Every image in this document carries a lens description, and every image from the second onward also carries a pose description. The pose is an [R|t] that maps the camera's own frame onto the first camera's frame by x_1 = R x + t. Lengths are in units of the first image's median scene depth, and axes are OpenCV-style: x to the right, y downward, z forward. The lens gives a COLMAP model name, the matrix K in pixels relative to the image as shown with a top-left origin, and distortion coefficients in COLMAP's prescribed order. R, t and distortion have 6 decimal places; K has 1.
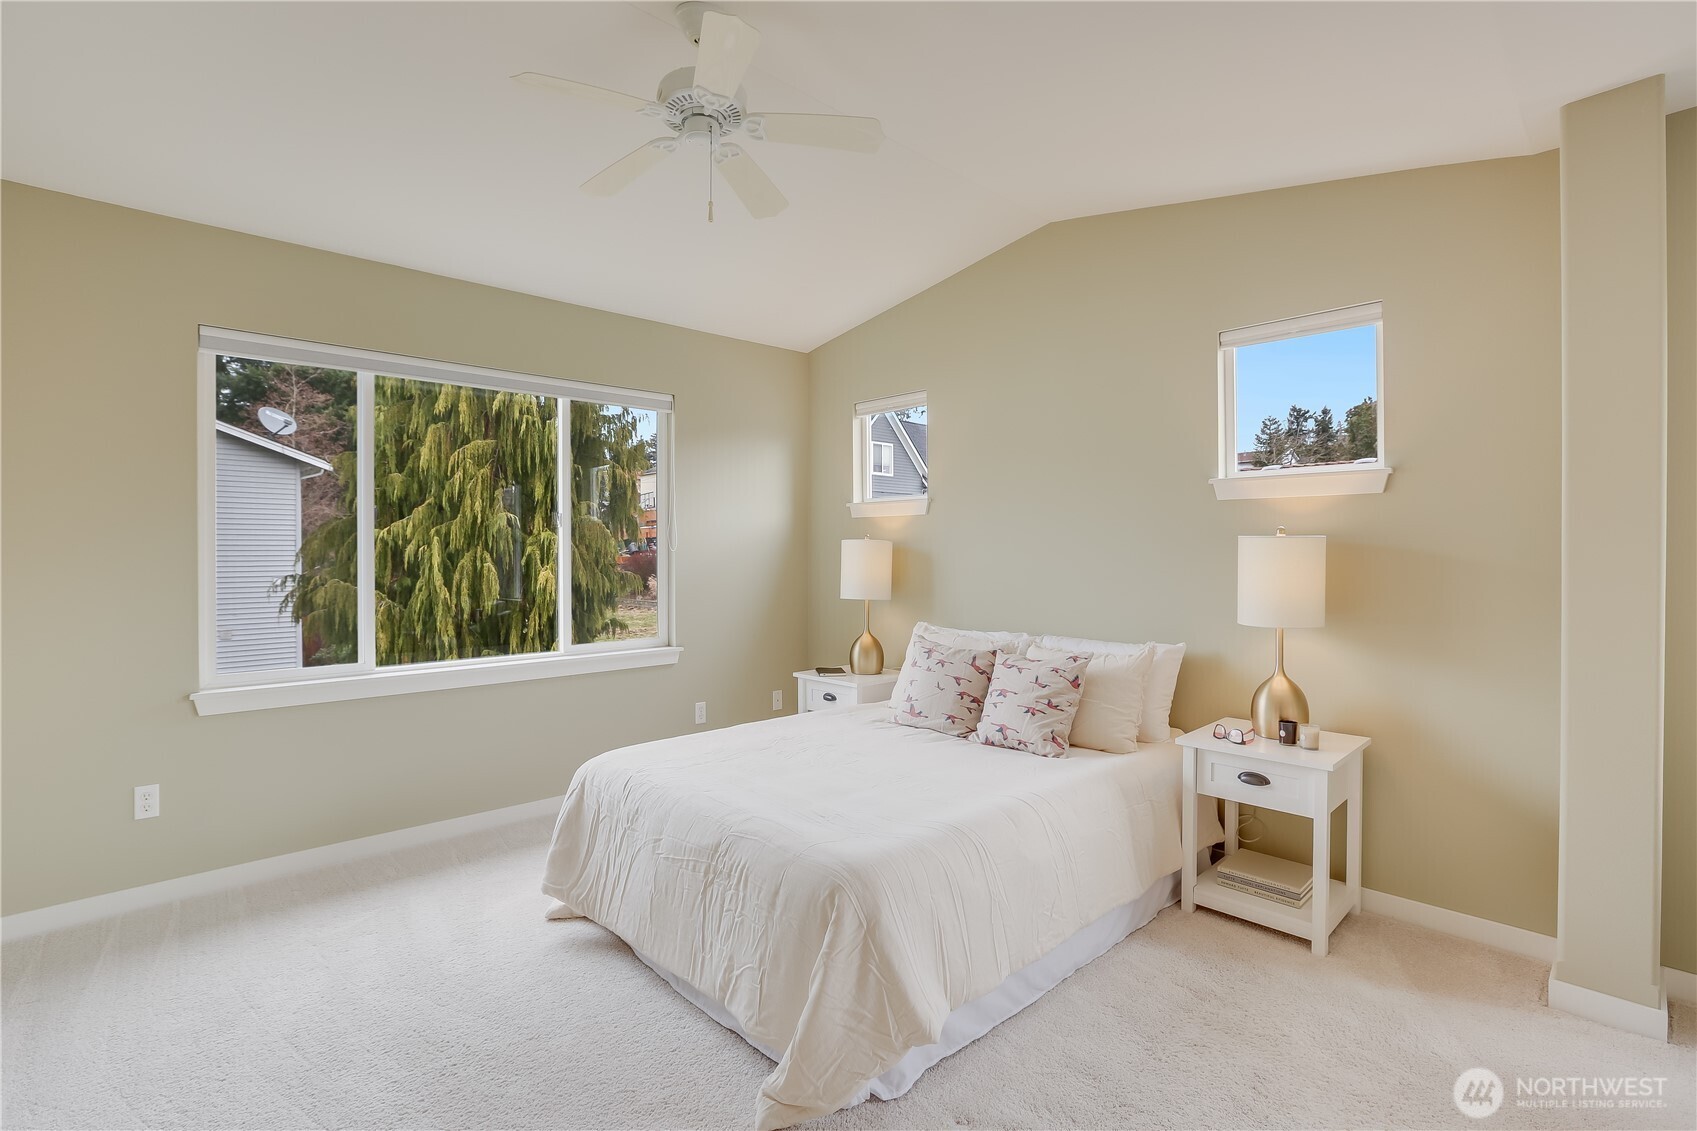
lens RADIAL K [[792.1, 0, 865.2], [0, 792.1, 566.8], [0, 0, 1]] dist [-0.075511, 0.032442]
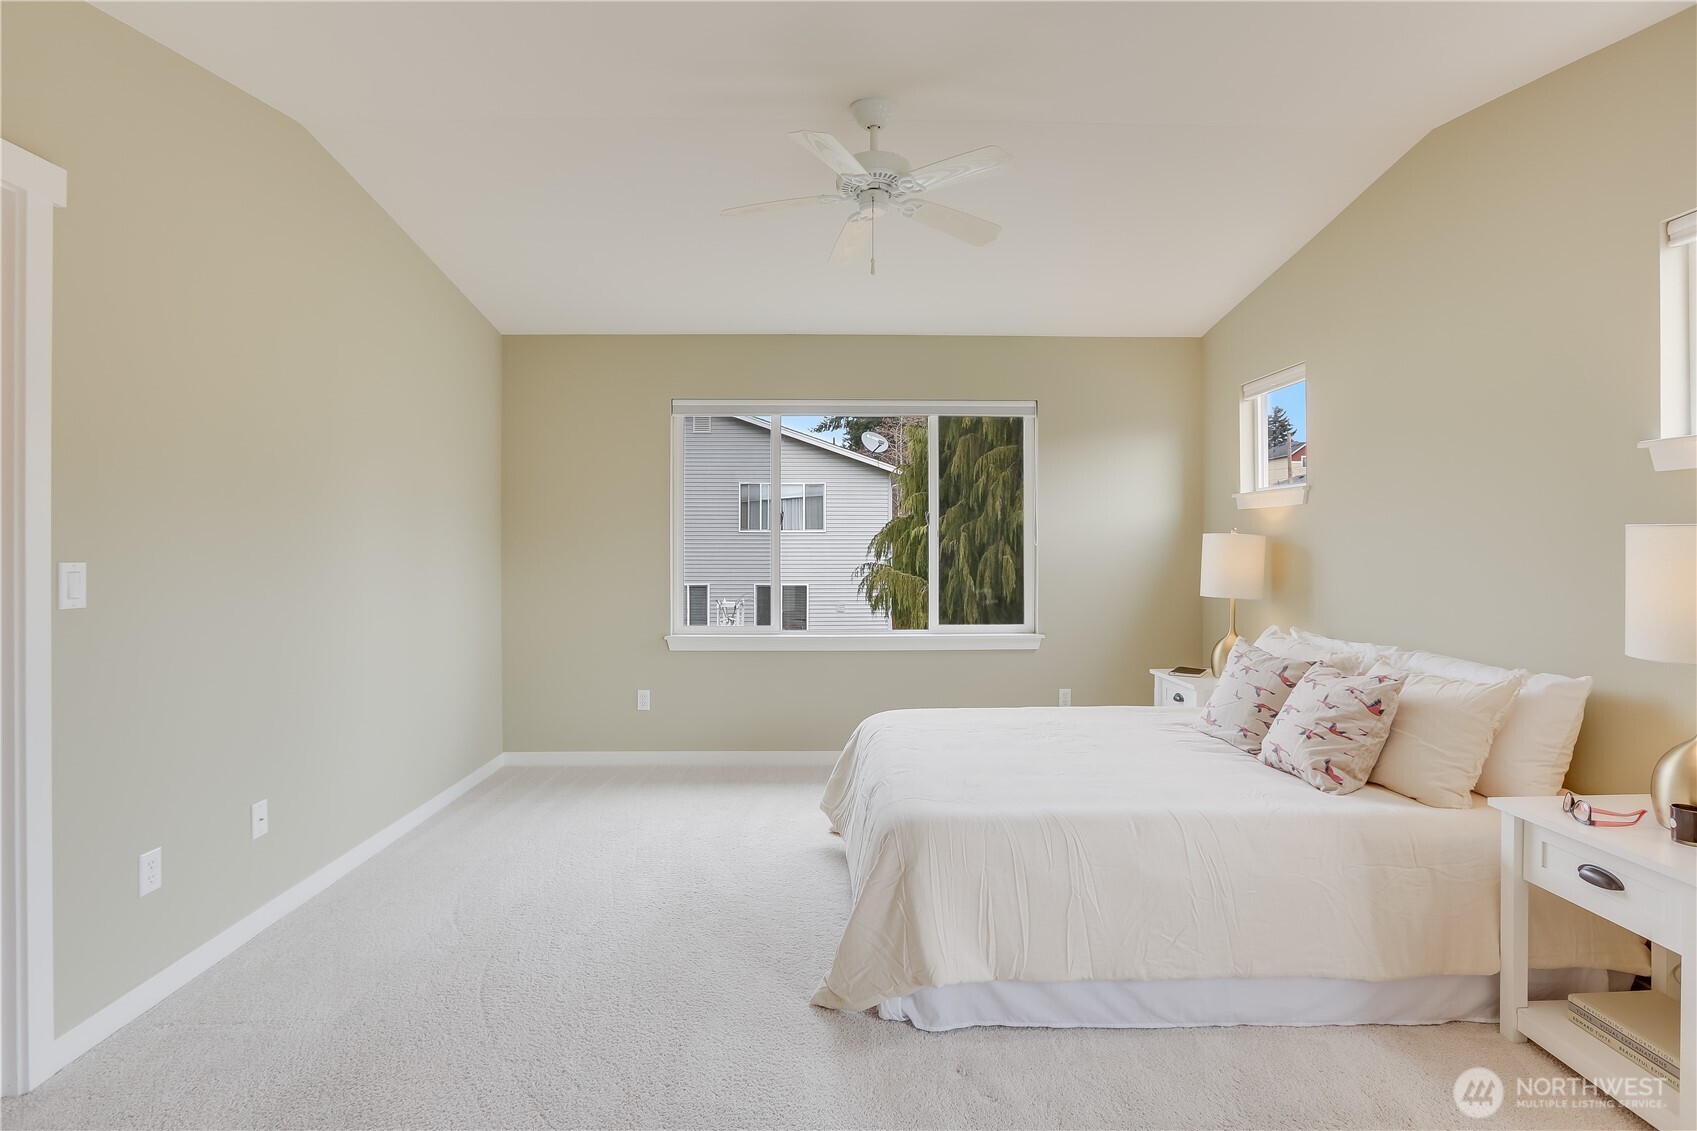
lens RADIAL K [[792.1, 0, 865.2], [0, 792.1, 566.8], [0, 0, 1]] dist [-0.075511, 0.032442]
pose [[0.743386, 0.019032, -0.668591, 0.373135], [-0.013668, 0.999819, 0.013264, -0.002059], [0.668723, -0.000722, 0.743512, 0.049394]]
